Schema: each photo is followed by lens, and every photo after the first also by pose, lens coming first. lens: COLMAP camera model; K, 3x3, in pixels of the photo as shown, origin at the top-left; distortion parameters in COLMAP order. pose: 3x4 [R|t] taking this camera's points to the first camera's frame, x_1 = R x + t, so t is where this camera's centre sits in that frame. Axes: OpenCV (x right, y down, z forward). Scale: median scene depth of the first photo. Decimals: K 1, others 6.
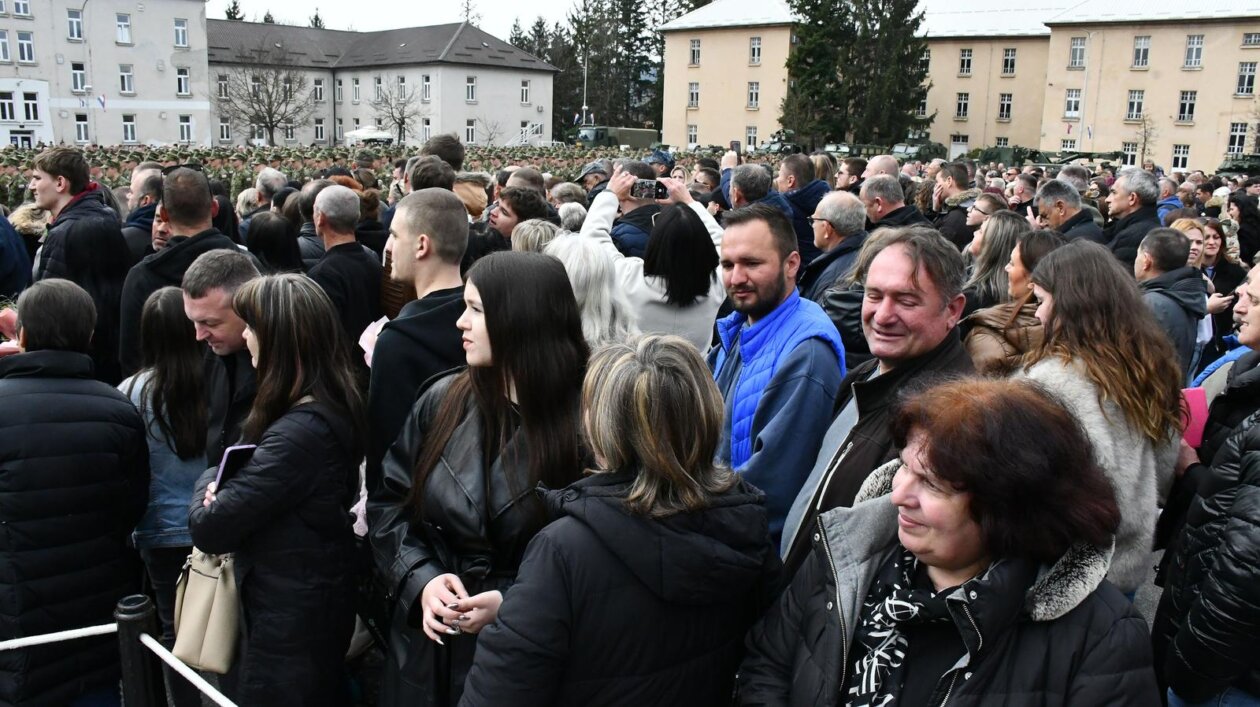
lens RADIAL K [[984.3, 0, 630.0], [0, 984.3, 353.5], [0, 0, 1]] dist [-0.158642, 0.113122]
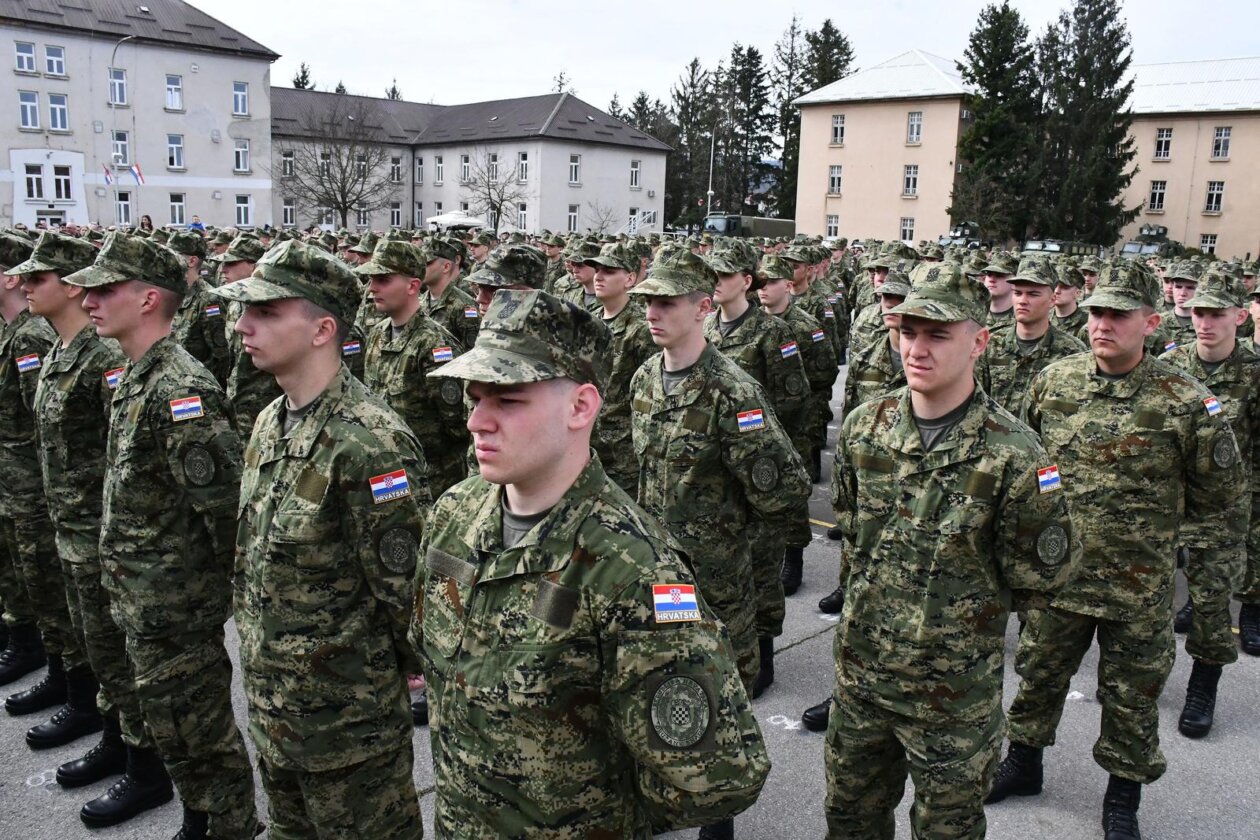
lens RADIAL K [[976.3, 0, 630.0], [0, 976.3, 420.0], [0, 0, 1]] dist [-0.153054, 0.105455]
pose [[0.998289, 0.018812, -0.055372, -0.065758], [-0.020113, 0.999532, -0.023030, -0.034007], [0.054913, 0.024104, 0.998200, 0.161597]]
